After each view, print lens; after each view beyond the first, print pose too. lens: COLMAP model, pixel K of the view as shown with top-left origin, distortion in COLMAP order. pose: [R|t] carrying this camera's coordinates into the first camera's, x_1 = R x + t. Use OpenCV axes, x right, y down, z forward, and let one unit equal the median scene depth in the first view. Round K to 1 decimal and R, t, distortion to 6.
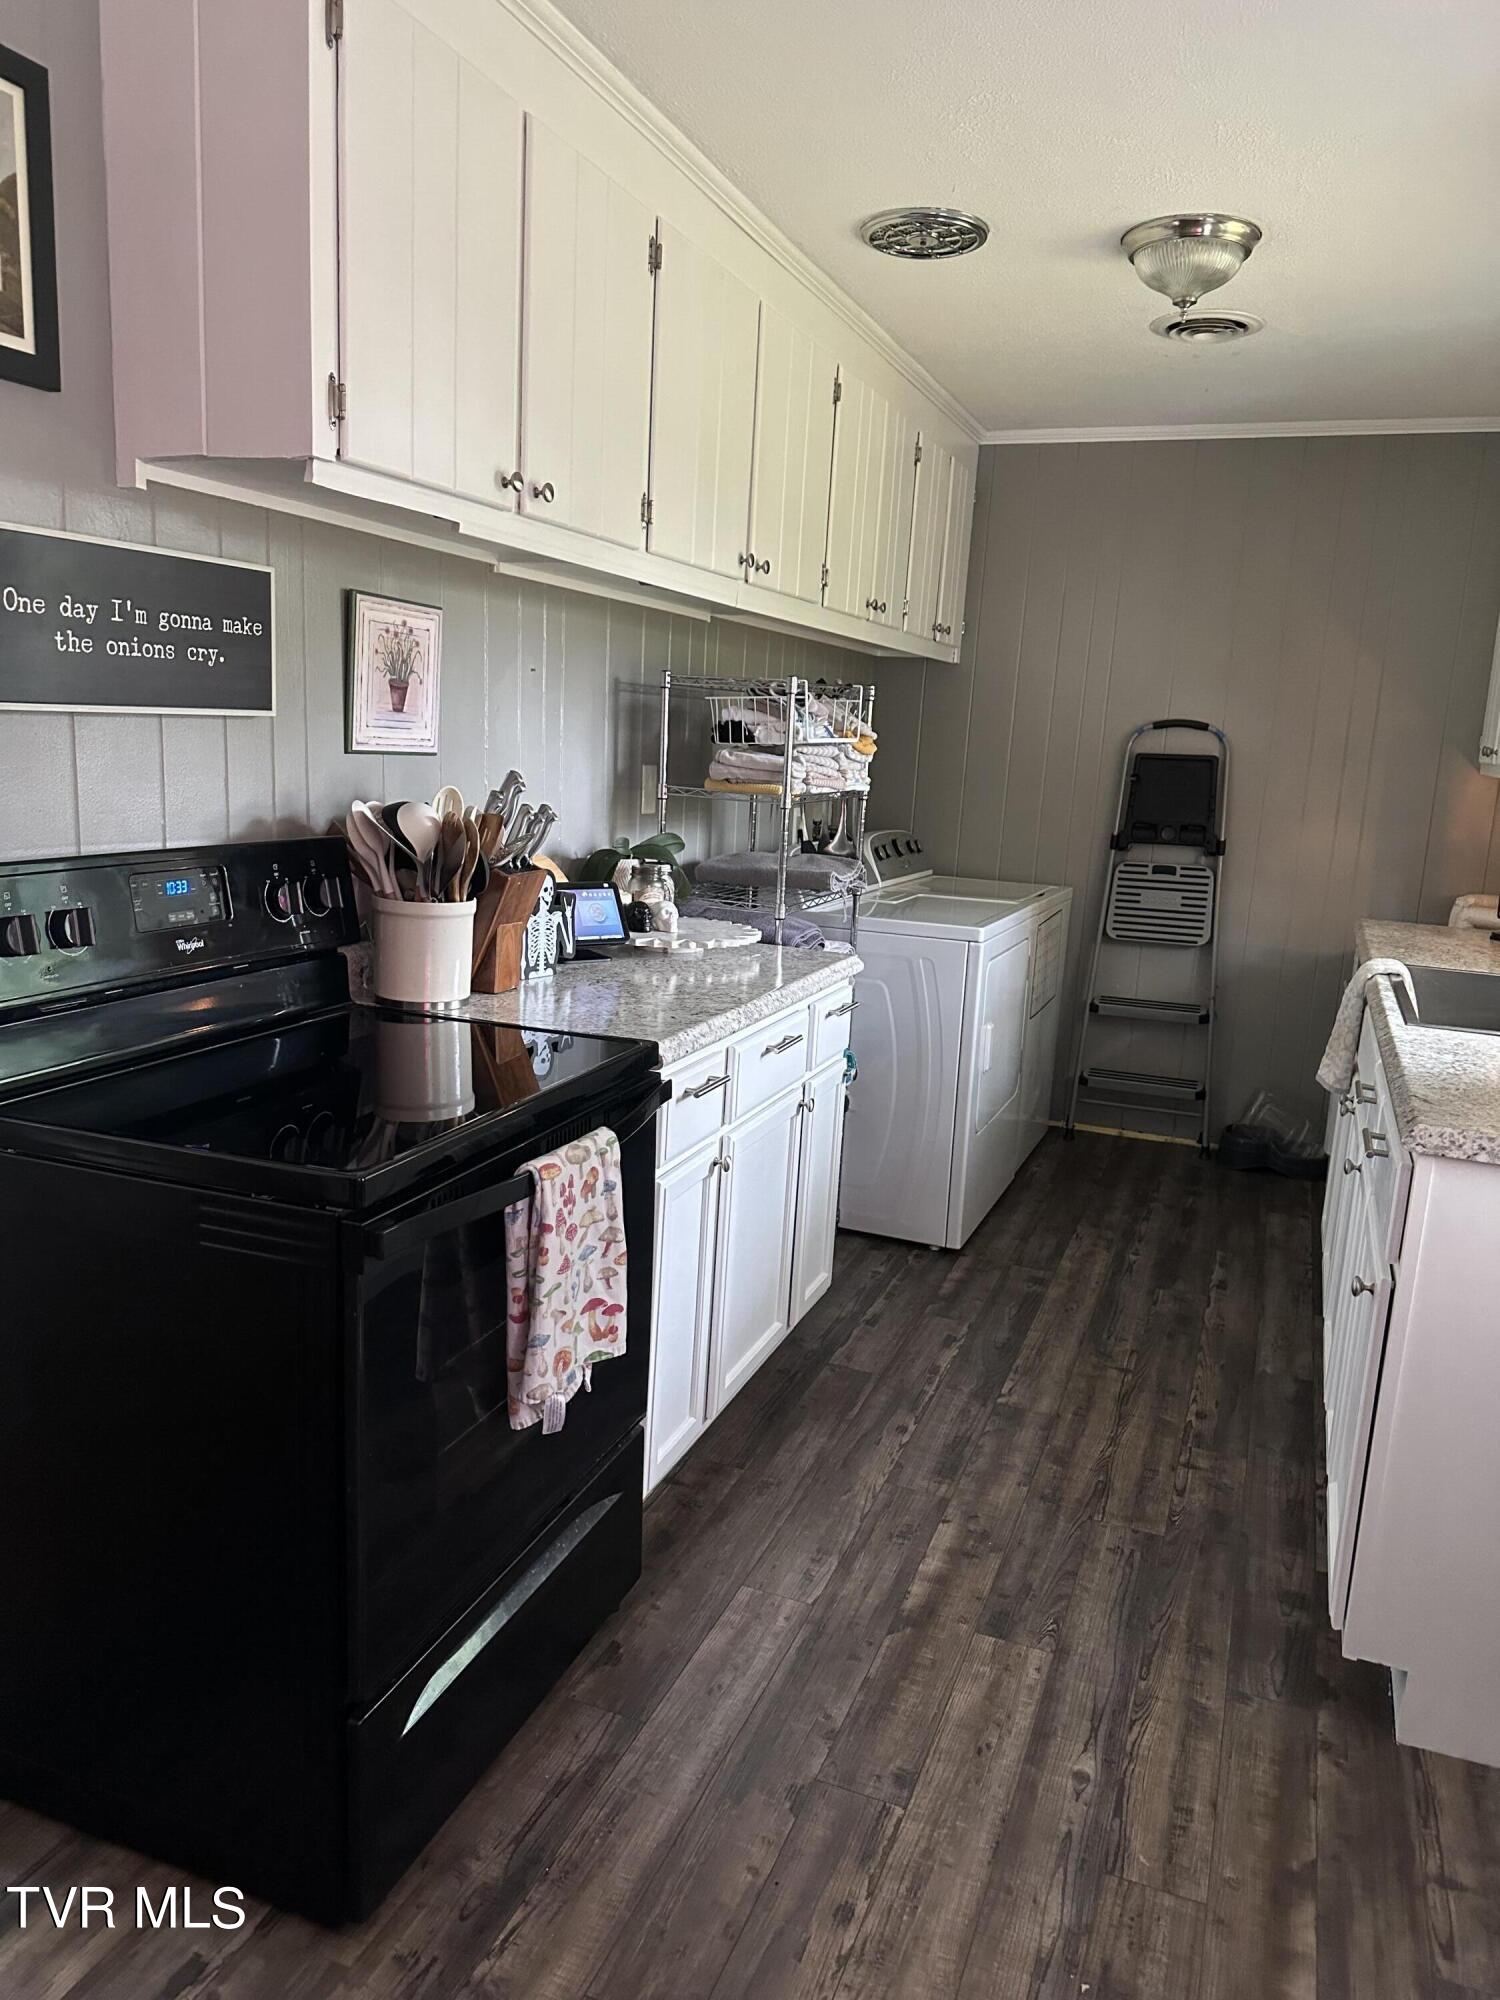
lens RADIAL K [[1409.8, 0, 739.8], [0, 1409.8, 985.5], [0, 0, 1]] dist [0.016274, -0.020983]
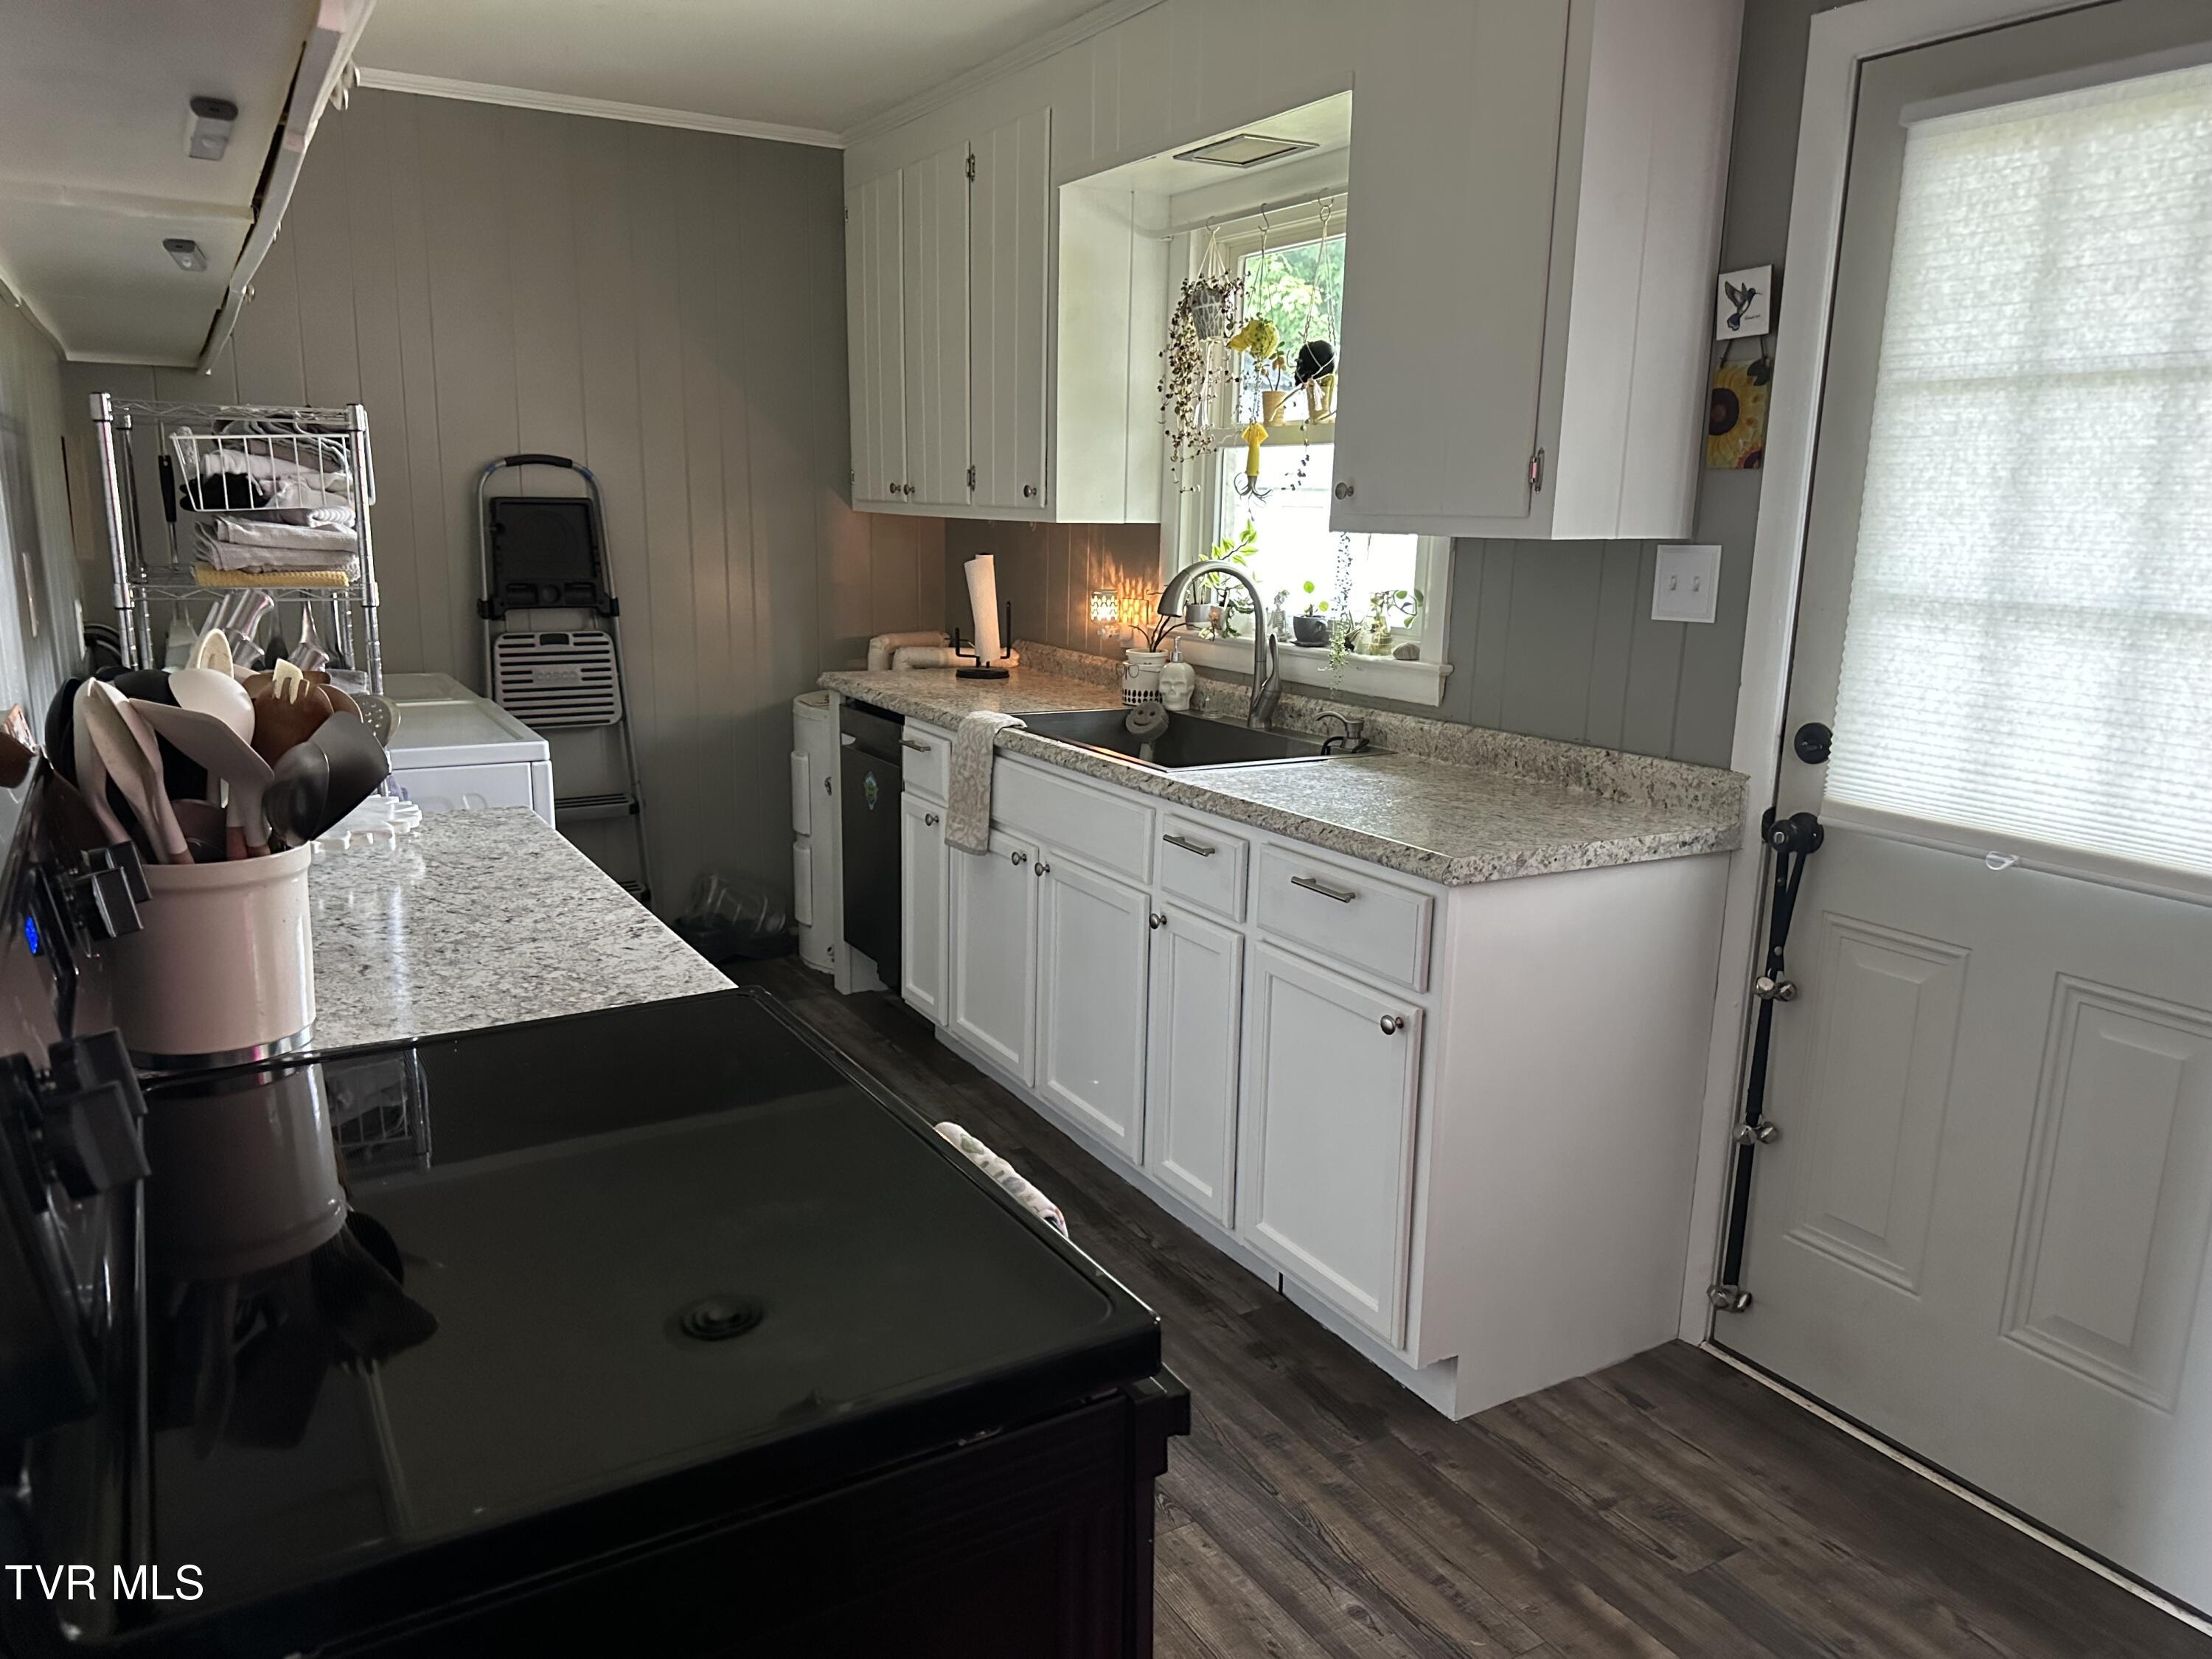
lens RADIAL K [[1559.3, 0, 1098.0], [0, 1559.3, 848.3], [0, 0, 1]] dist [0.016274, -0.020983]
pose [[0.619665, -0.206242, 0.757285, -0.329489], [0.151077, 0.978157, 0.142773, -0.067944], [-0.770189, 0.025937, 0.637288, 0.273515]]
